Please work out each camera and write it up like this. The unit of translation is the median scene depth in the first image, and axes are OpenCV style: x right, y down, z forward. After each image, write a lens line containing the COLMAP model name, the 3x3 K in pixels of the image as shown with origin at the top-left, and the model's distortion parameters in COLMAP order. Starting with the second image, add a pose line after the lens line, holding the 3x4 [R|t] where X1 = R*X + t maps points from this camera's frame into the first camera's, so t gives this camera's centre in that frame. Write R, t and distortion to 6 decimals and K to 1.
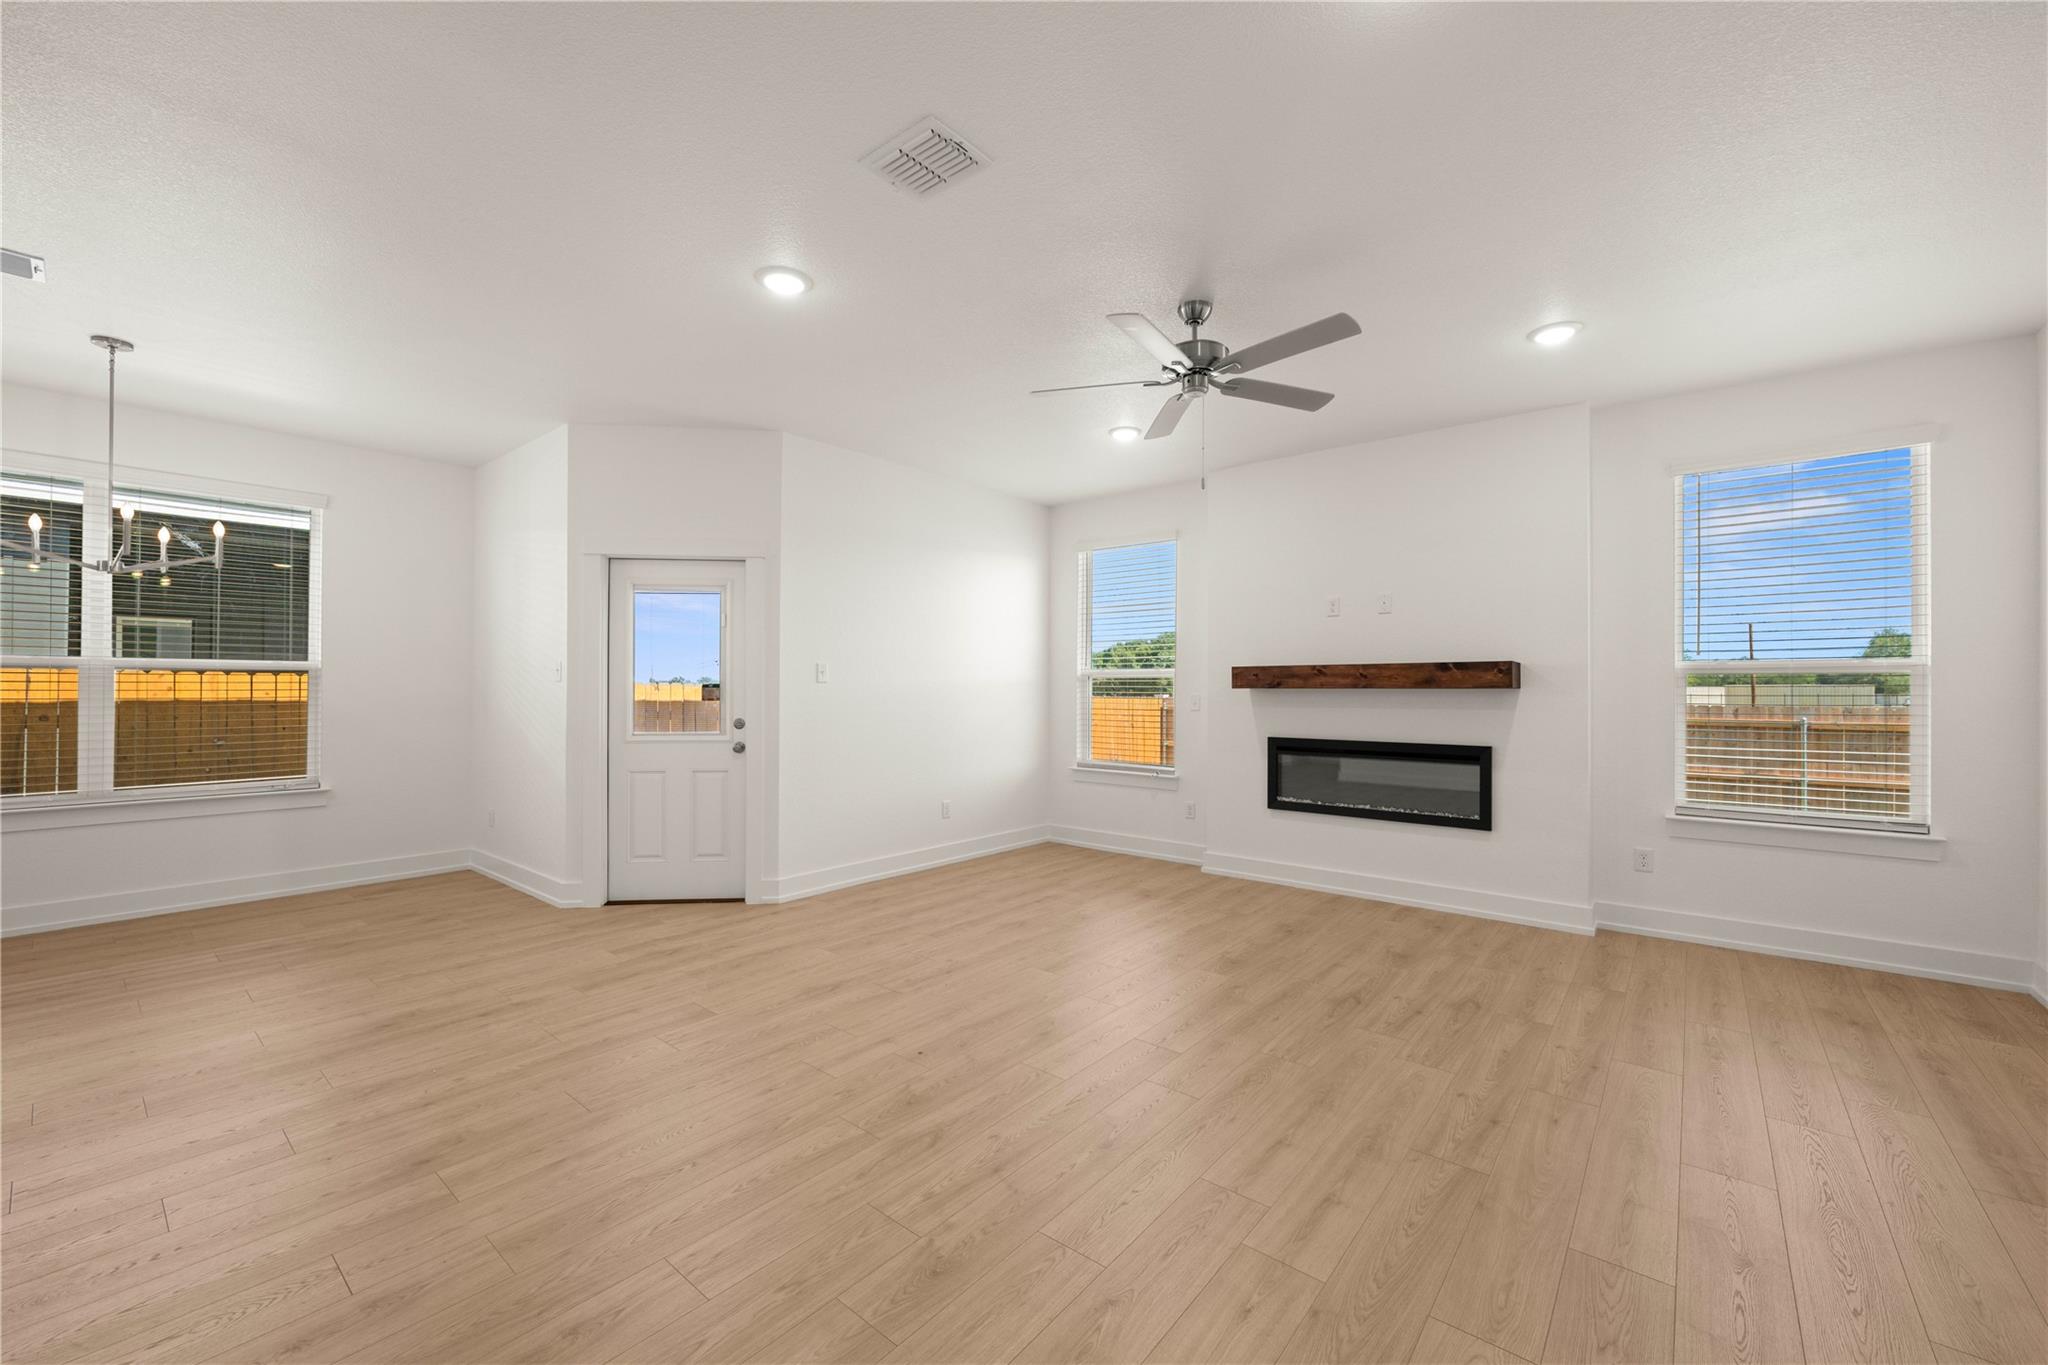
lens RADIAL K [[787.0, 0, 1024.0], [0, 787.0, 682.5], [0, 0, 1]] dist [-0.005701, -0.000034]
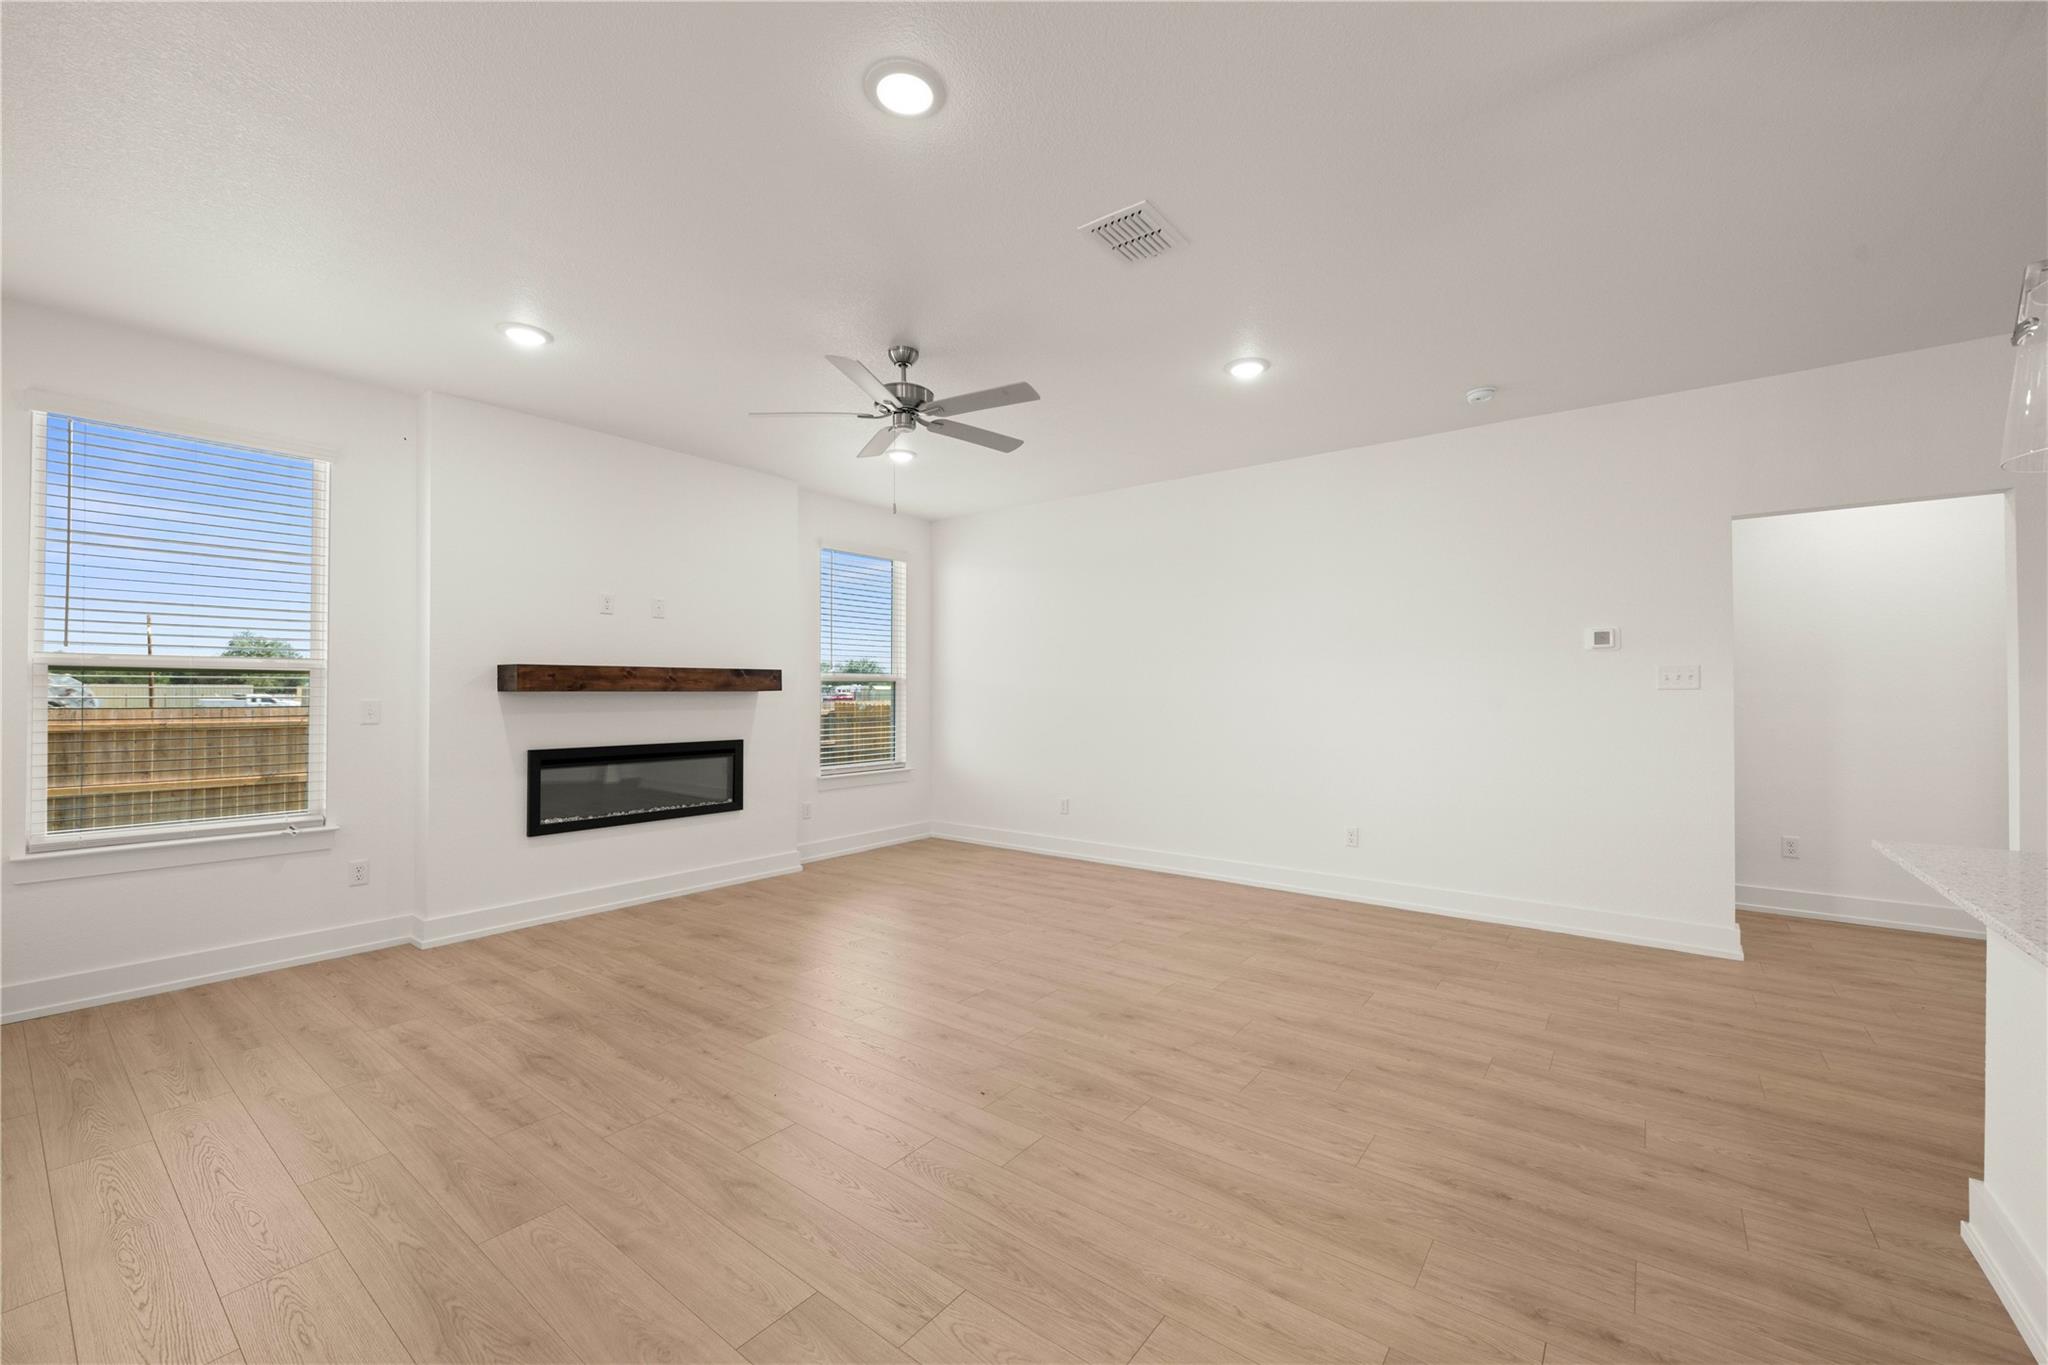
lens RADIAL K [[812.4, 0, 1024.0], [0, 812.4, 682.5], [0, 0, 1]] dist [0.006948, 0.000004]
pose [[-0.020661, 0.007899, 0.999755, -0.667360], [-0.009202, 0.999925, -0.008090, 0.000414], [-0.999744, -0.009367, -0.020586, 0.601147]]
